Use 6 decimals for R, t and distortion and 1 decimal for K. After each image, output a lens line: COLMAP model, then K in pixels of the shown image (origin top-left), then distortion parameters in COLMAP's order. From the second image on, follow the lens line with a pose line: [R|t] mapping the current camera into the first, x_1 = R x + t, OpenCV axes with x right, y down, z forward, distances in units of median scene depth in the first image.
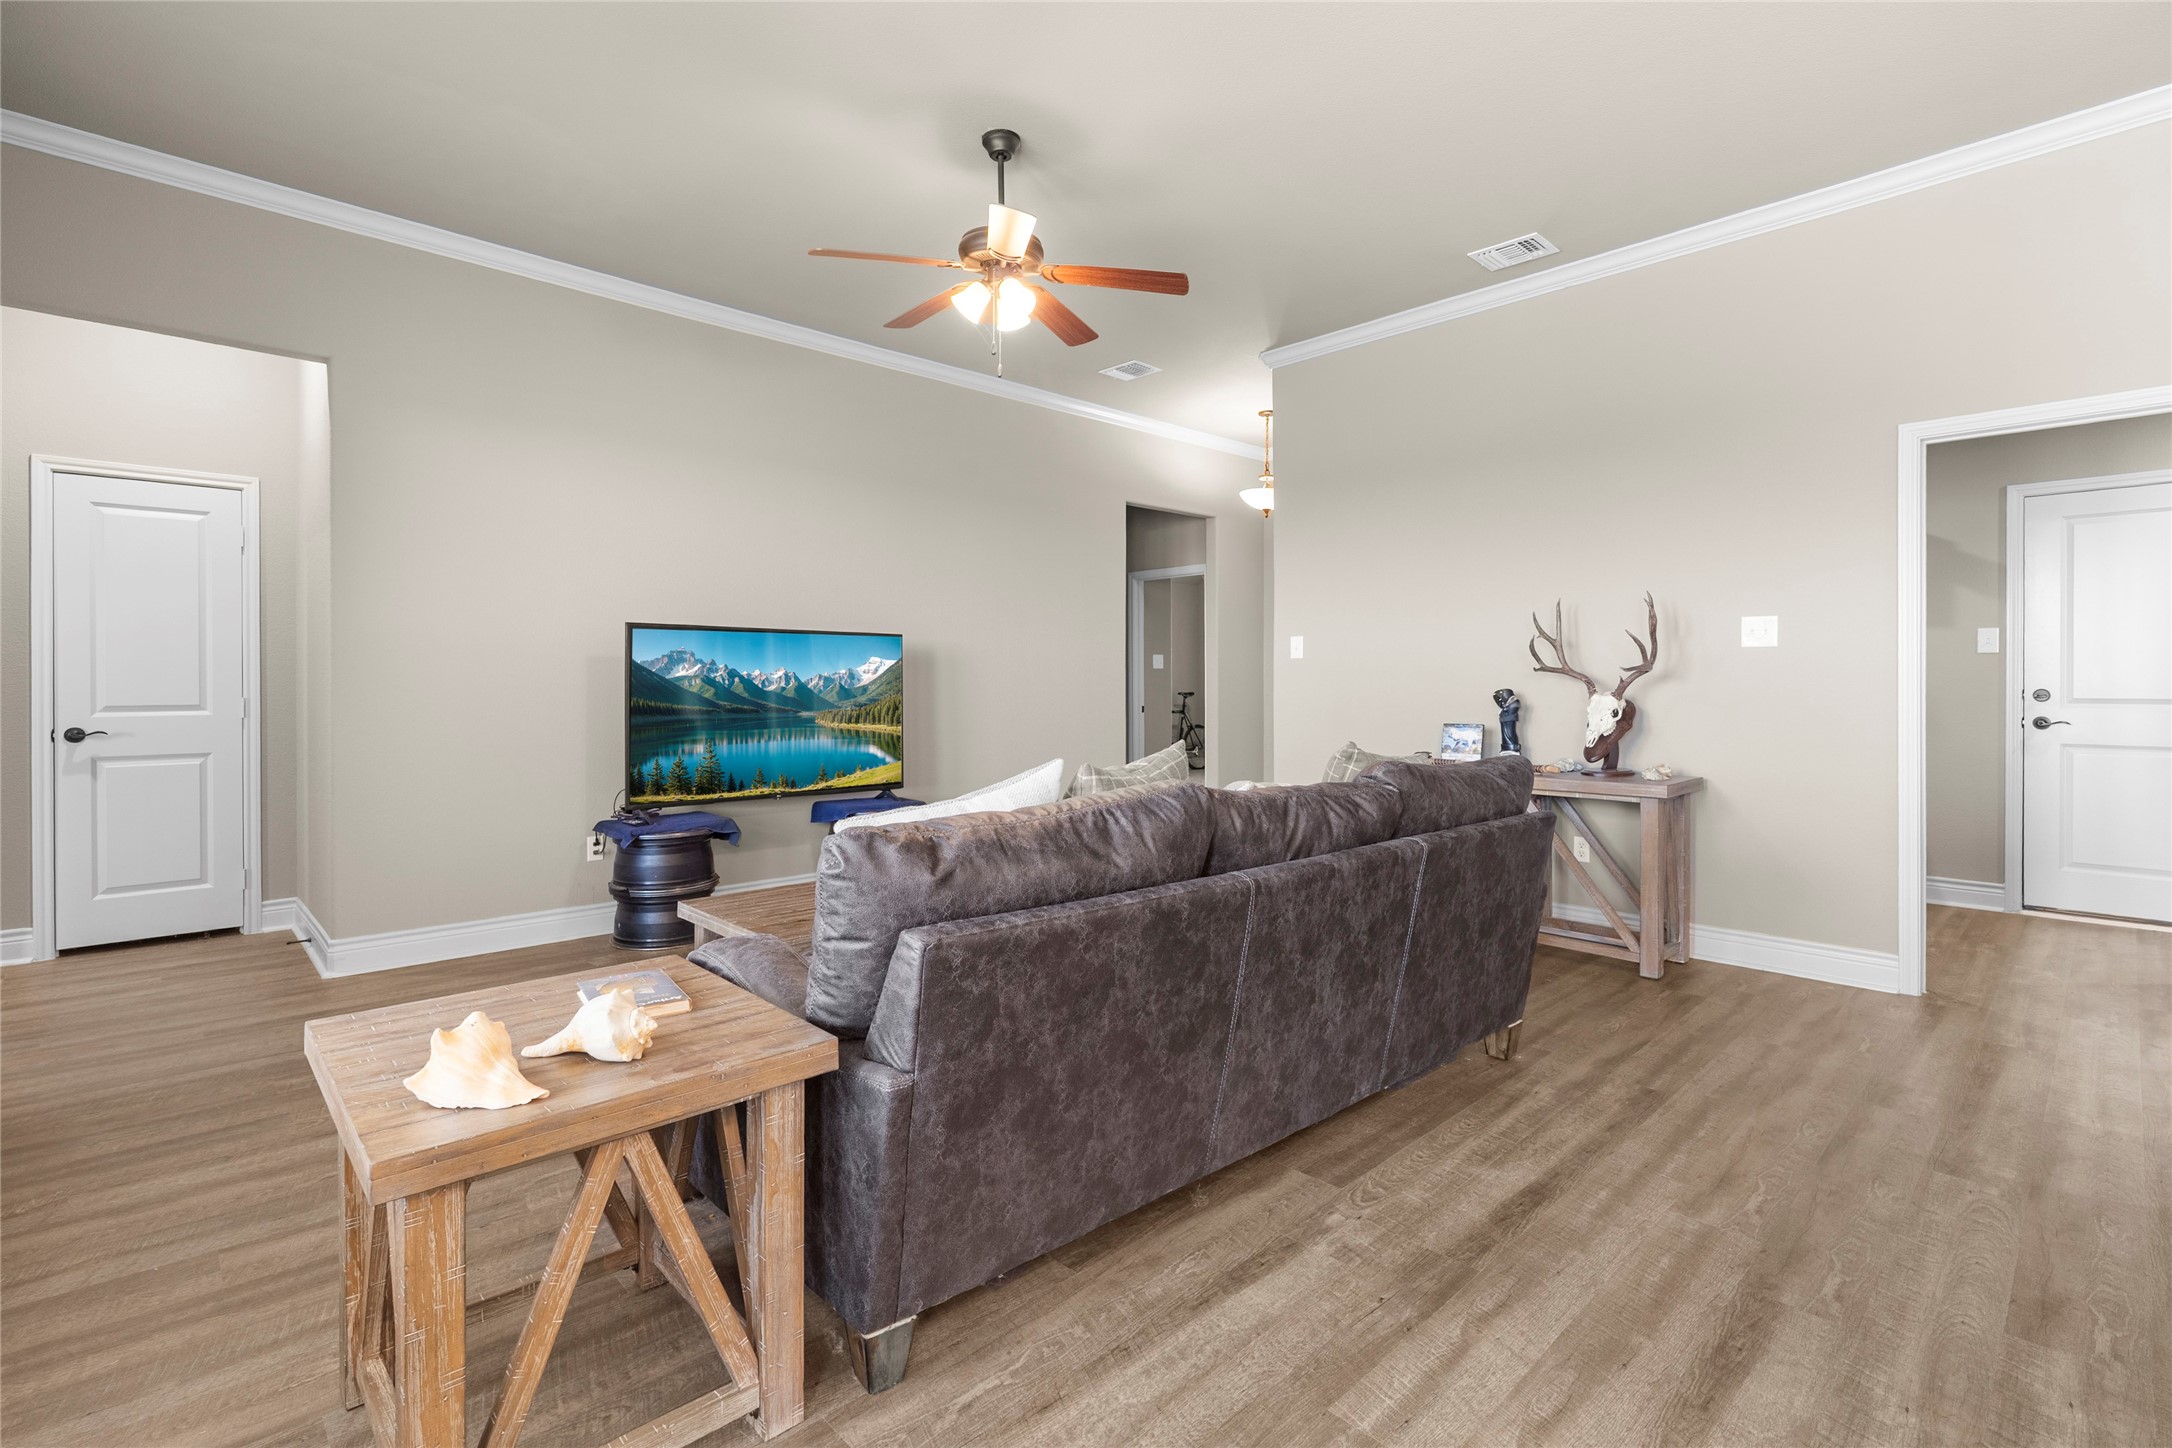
lens RADIAL K [[1002.4, 0, 1085.1], [0, 1002.4, 689.4], [0, 0, 1]] dist [-0.006907, -0.000701]
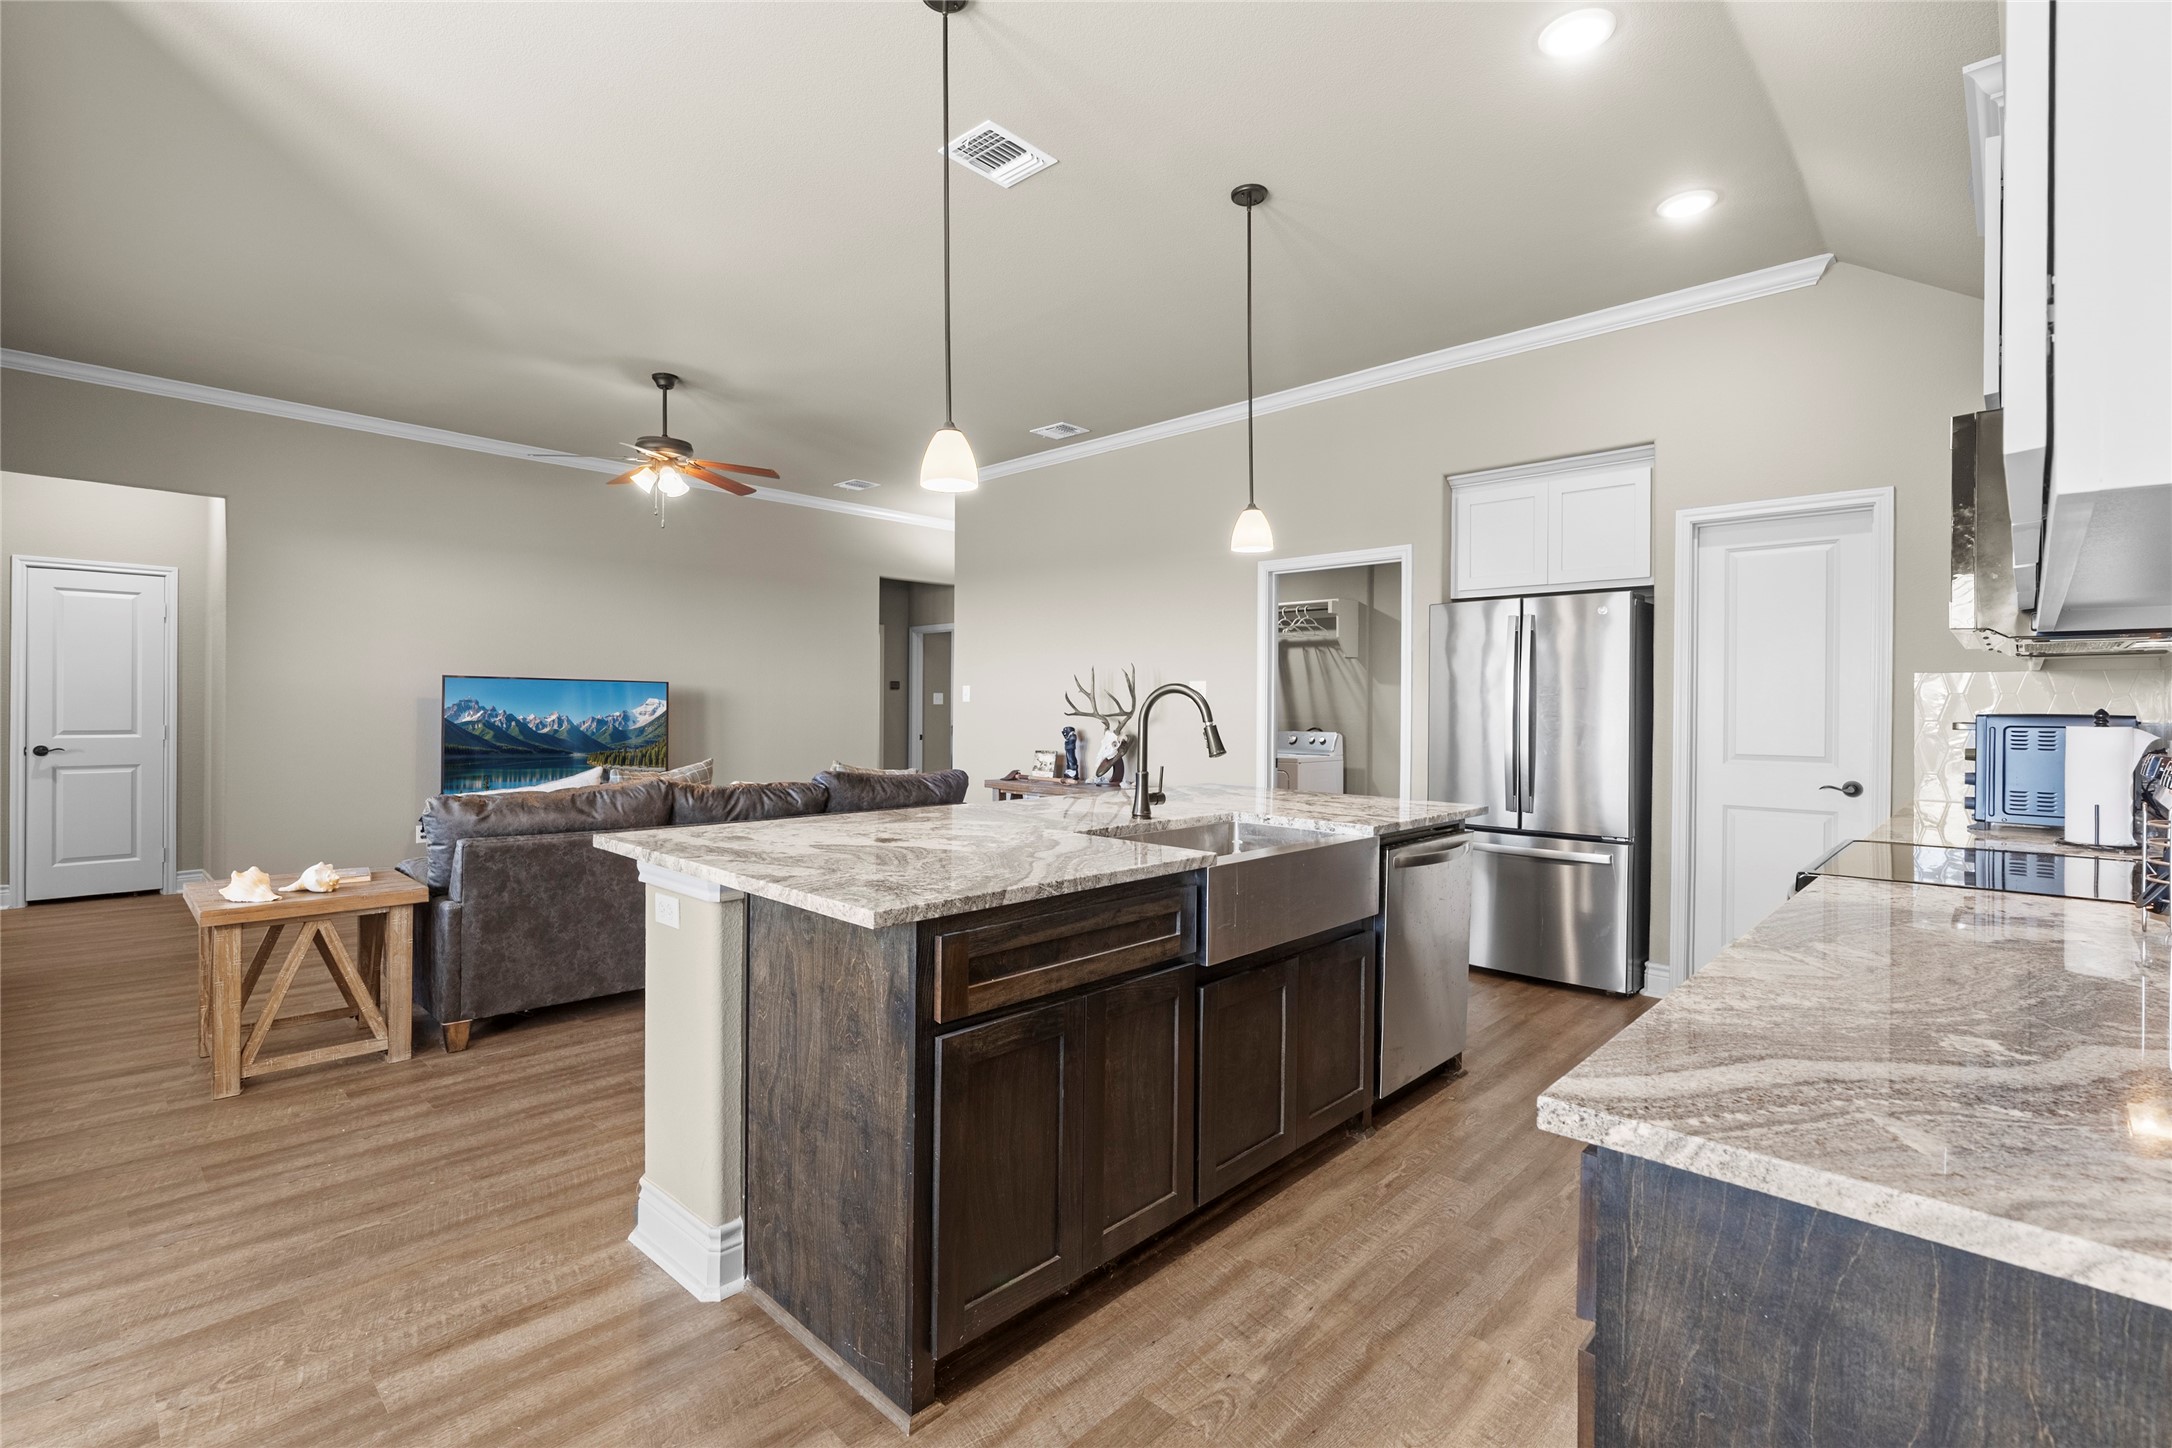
lens RADIAL K [[990.0, 0, 1080.1], [0, 990.0, 710.4], [0, 0, 1]] dist [-0.005661, 0.000089]
pose [[0.999067, 0.008882, 0.042259, 0.471516], [-0.008714, 0.999953, -0.004151, -0.022618], [-0.042294, 0.003779, 0.999098, -0.539624]]
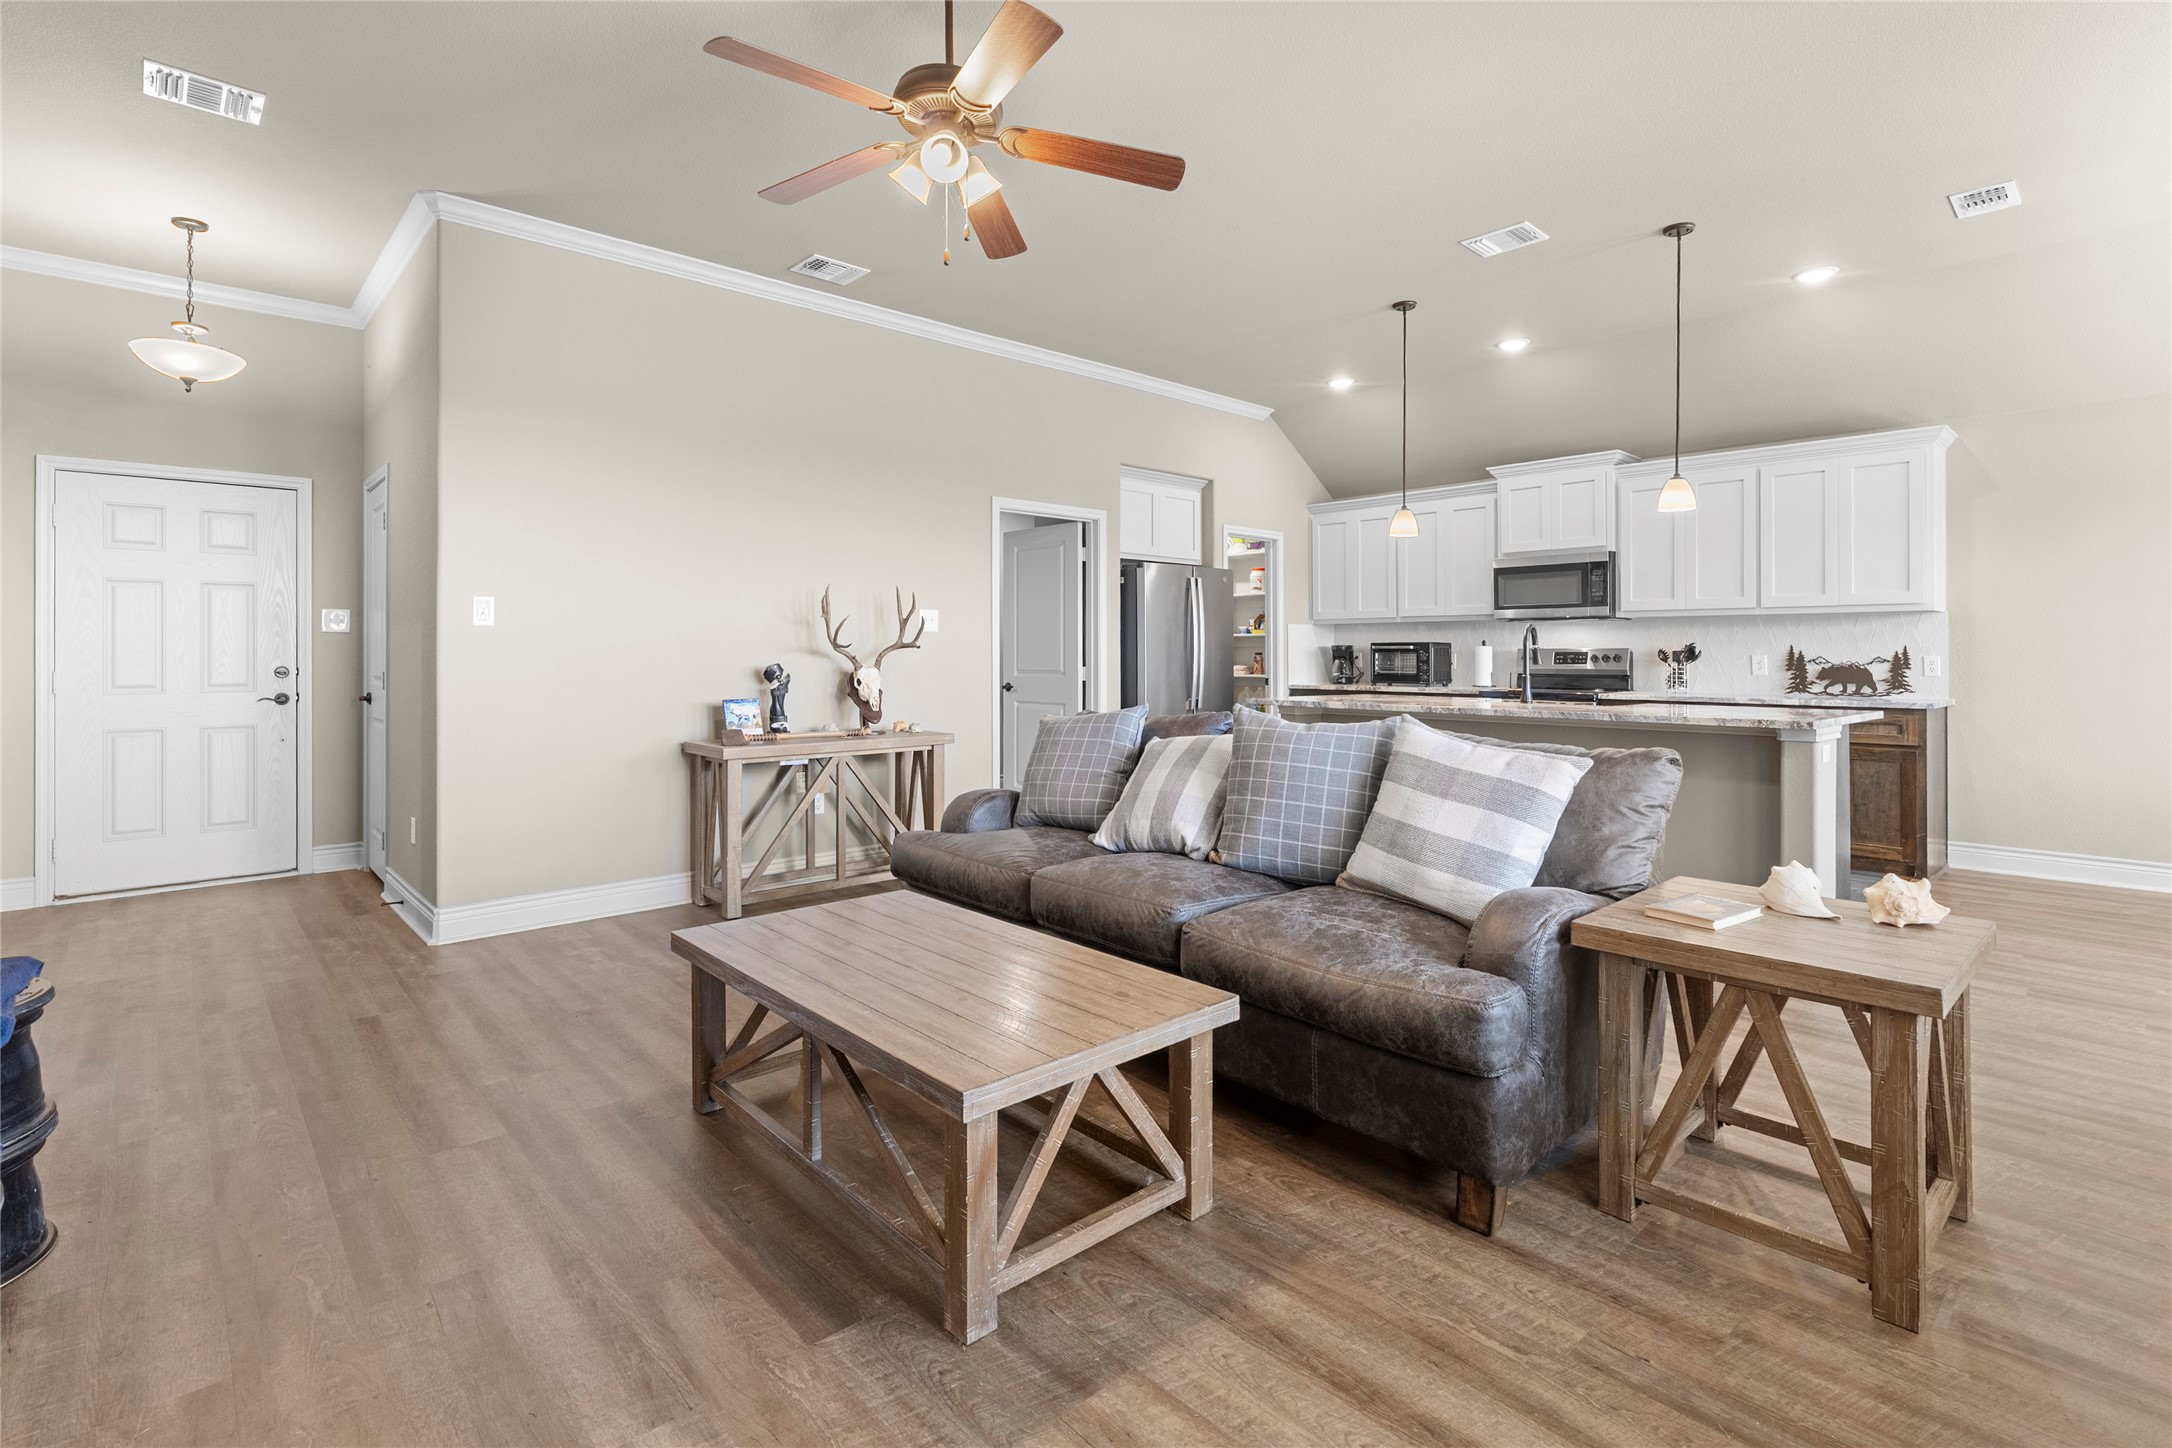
lens RADIAL K [[1013.5, 0, 1080.8], [0, 1013.5, 650.5], [0, 0, 1]] dist [-0.004334, -0.000264]
pose [[0.021545, 0.004953, 0.999756, -0.812898], [0.007719, 0.999957, -0.005120, -0.007662], [-0.999738, 0.007827, 0.021506, 0.822300]]
